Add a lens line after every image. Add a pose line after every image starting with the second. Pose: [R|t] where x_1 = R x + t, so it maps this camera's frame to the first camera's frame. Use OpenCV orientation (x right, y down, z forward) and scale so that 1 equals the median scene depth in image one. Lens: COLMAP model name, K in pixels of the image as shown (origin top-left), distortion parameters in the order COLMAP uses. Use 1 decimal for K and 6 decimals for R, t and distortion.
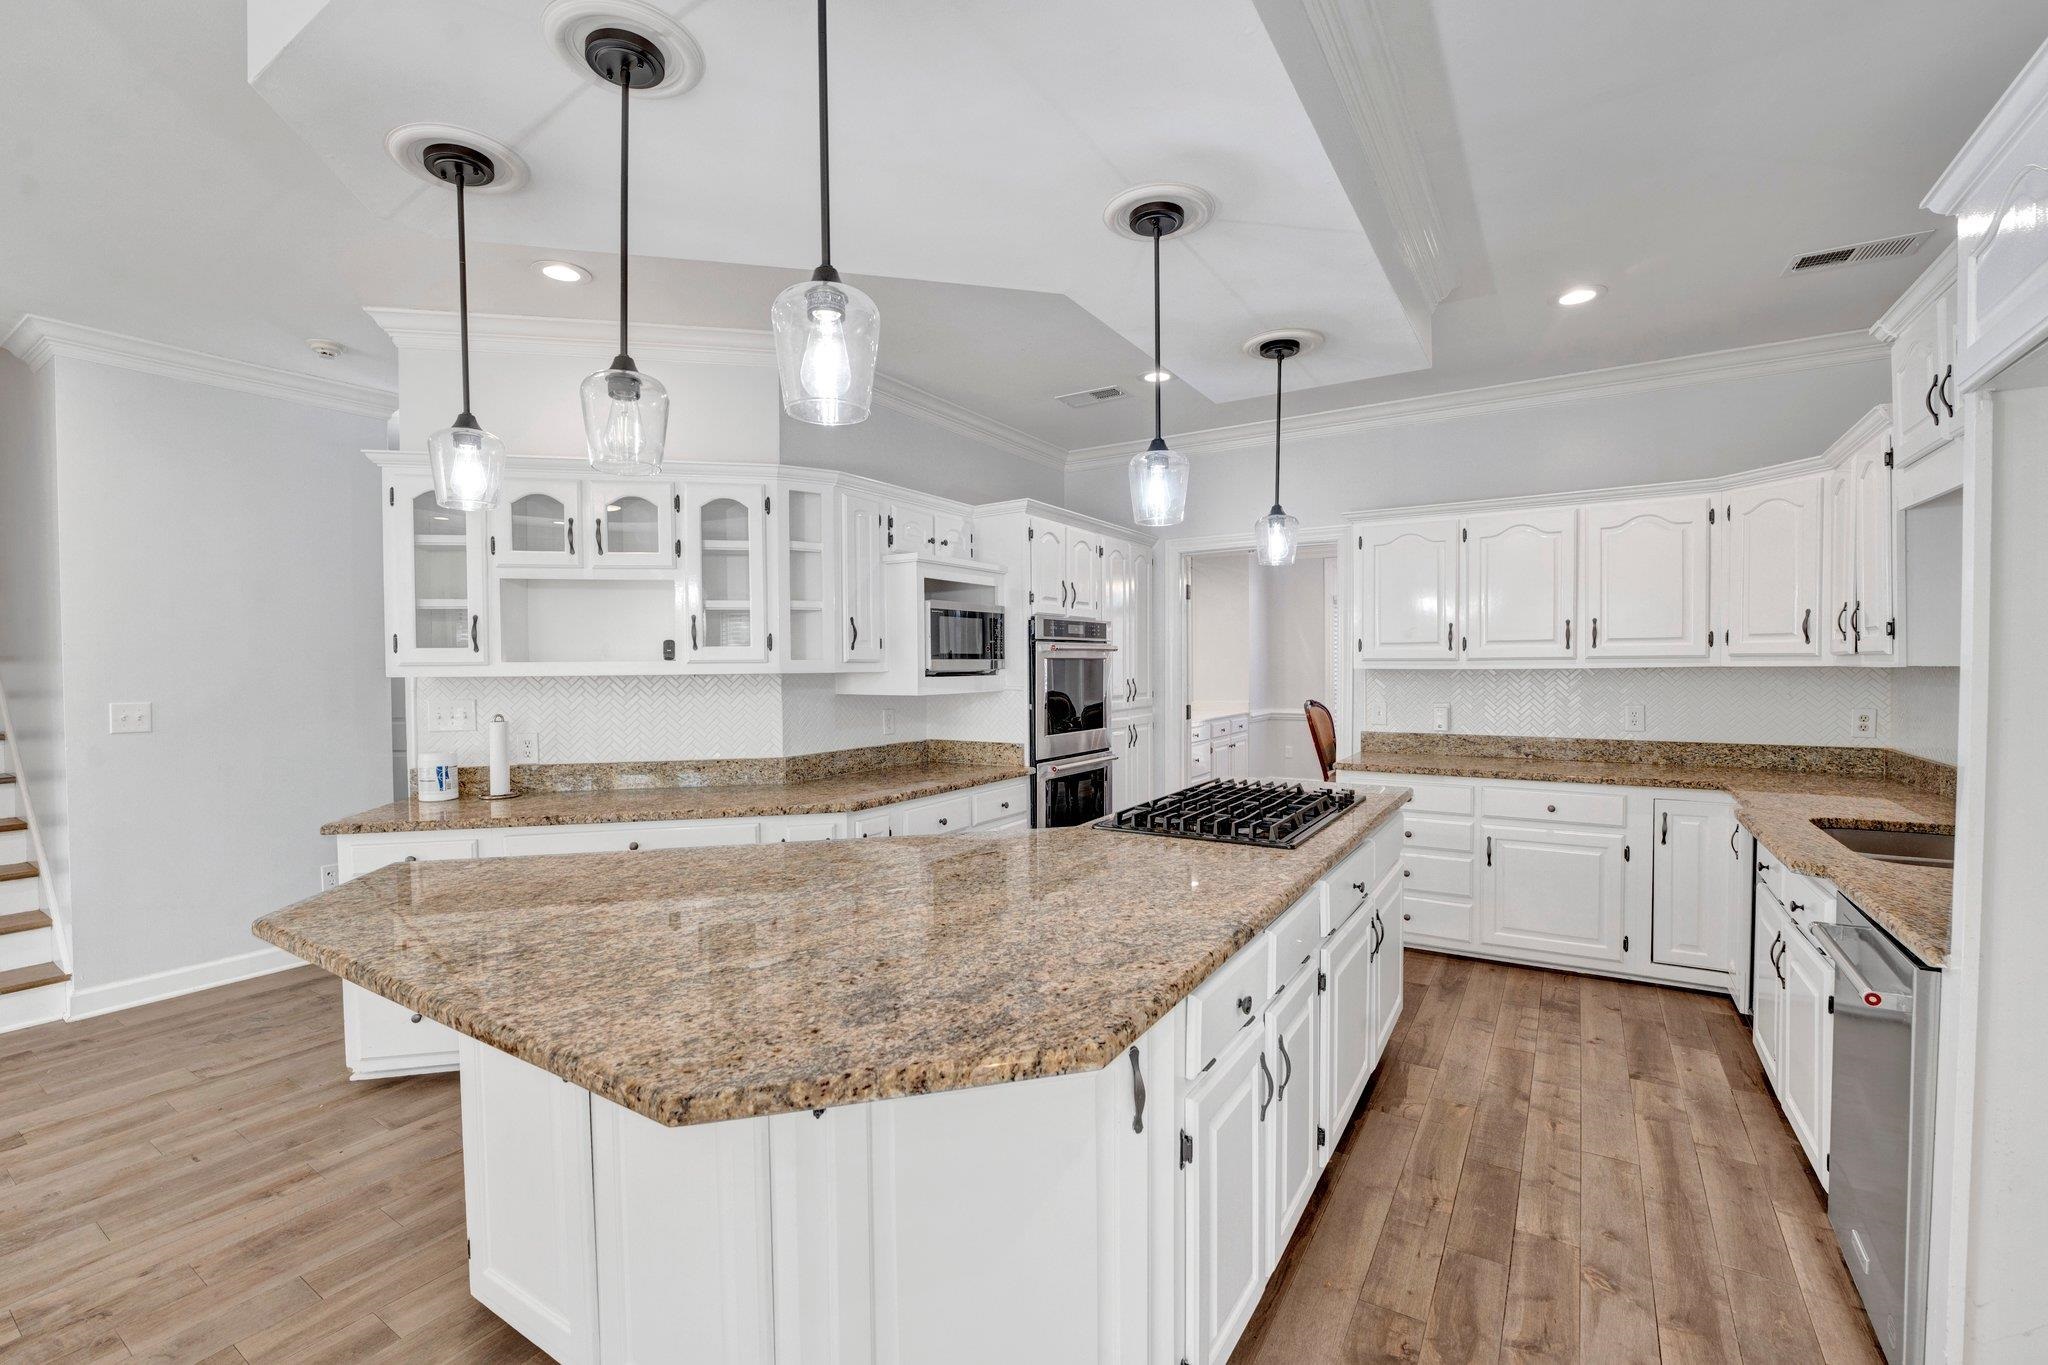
lens RADIAL K [[876.2, 0, 1026.0], [0, 876.2, 690.5], [0, 0, 1]] dist [-0.019527, 0.001144]
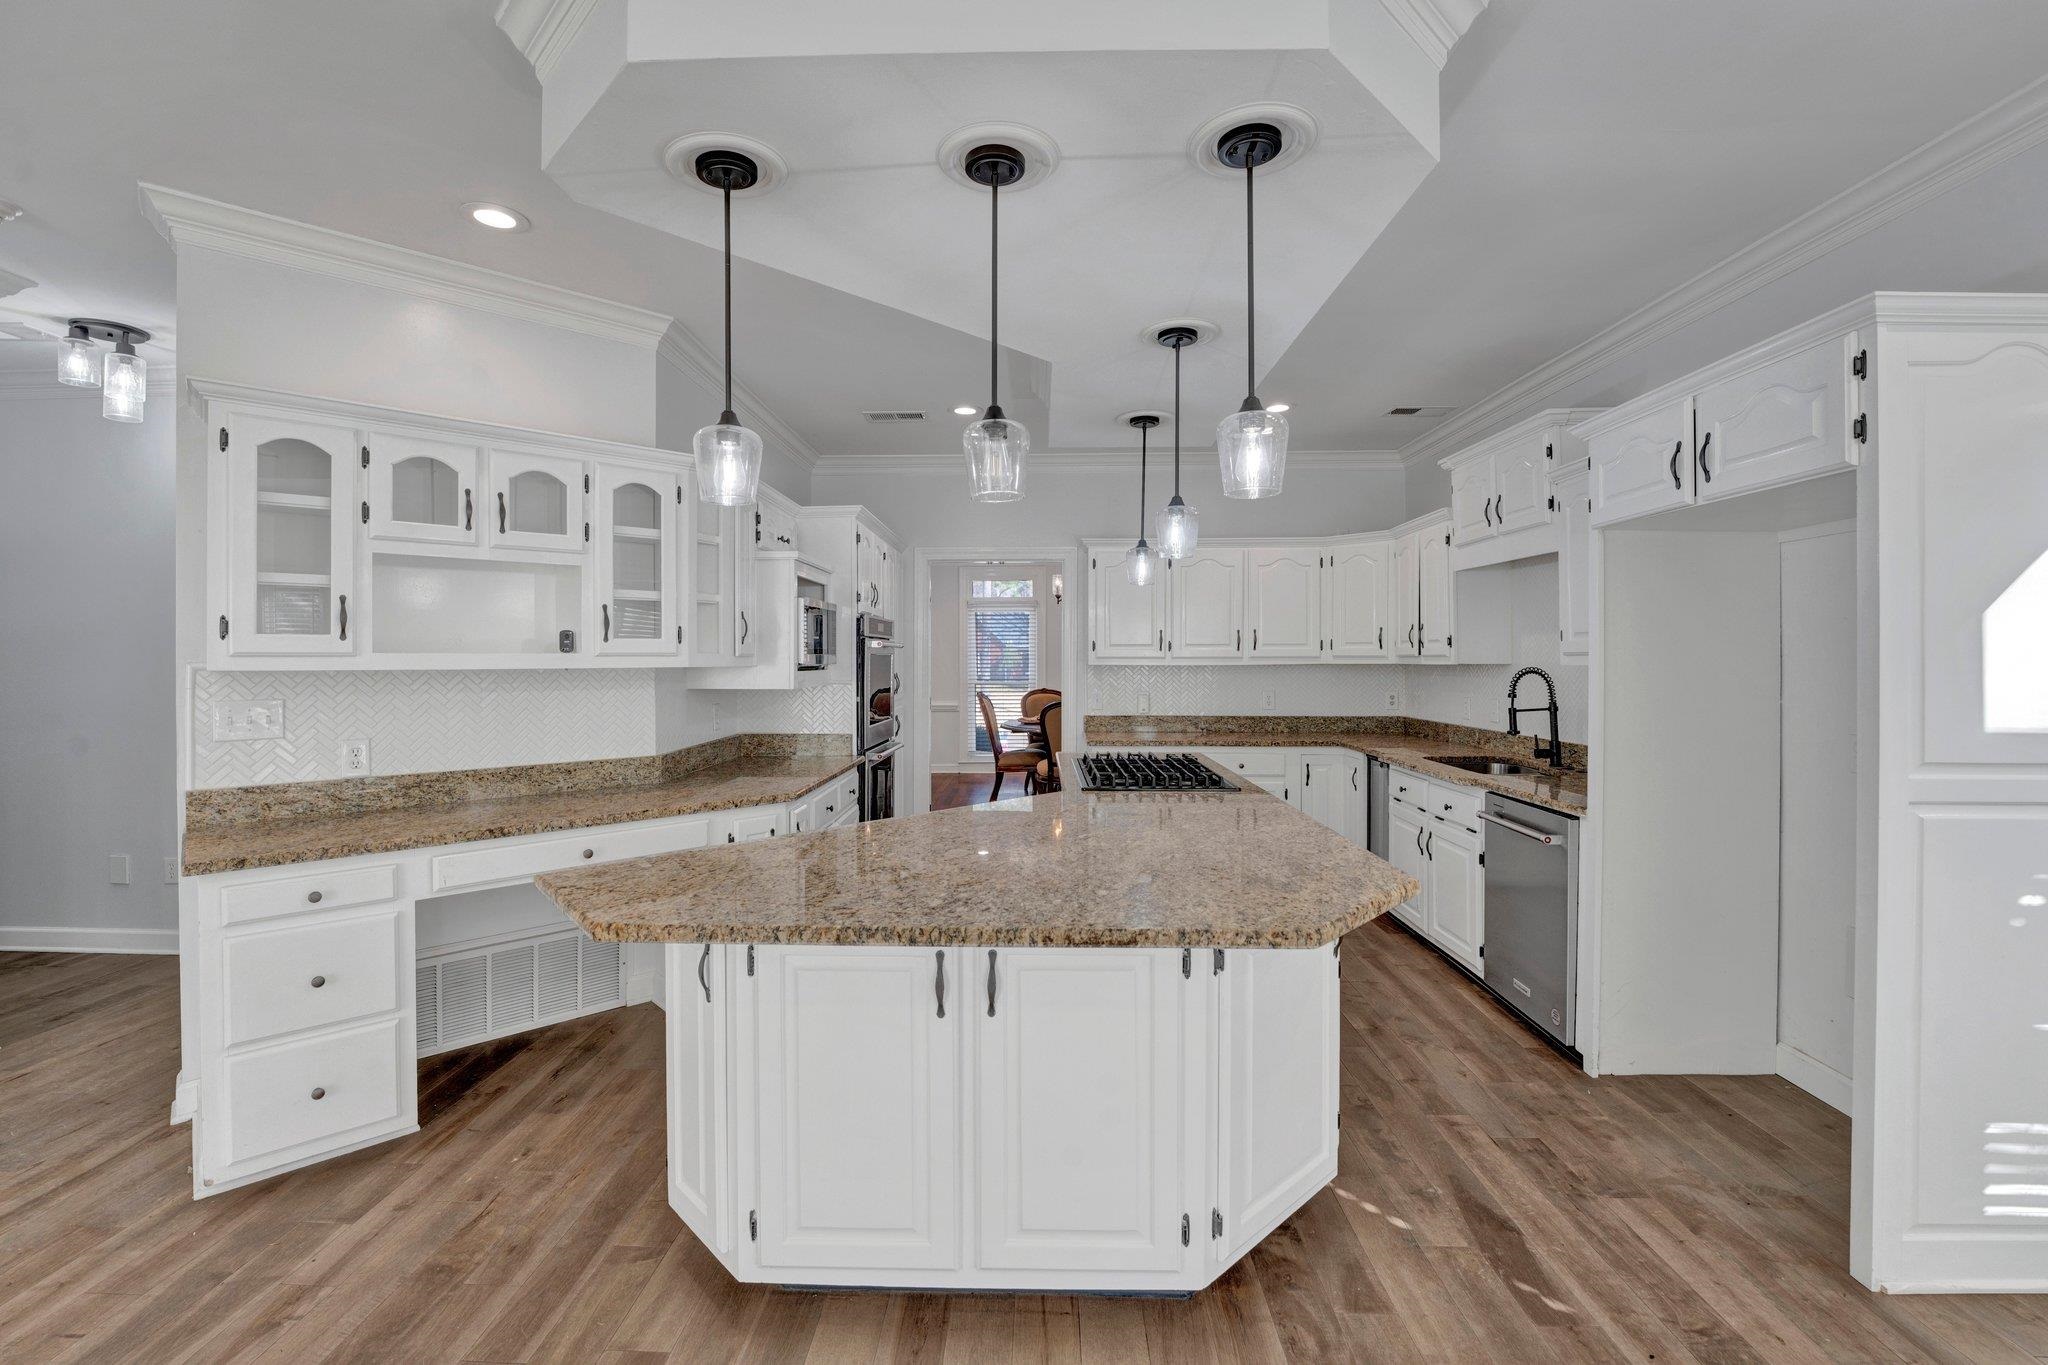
lens RADIAL K [[876.2, 0, 1030.1], [0, 876.2, 664.7], [0, 0, 1]] dist [-0.019527, 0.001144]
pose [[0.858693, 0.003202, 0.512480, -0.460077], [0.010080, 0.999682, -0.023135, 0.004143], [-0.512391, 0.025031, 0.858388, -0.031416]]
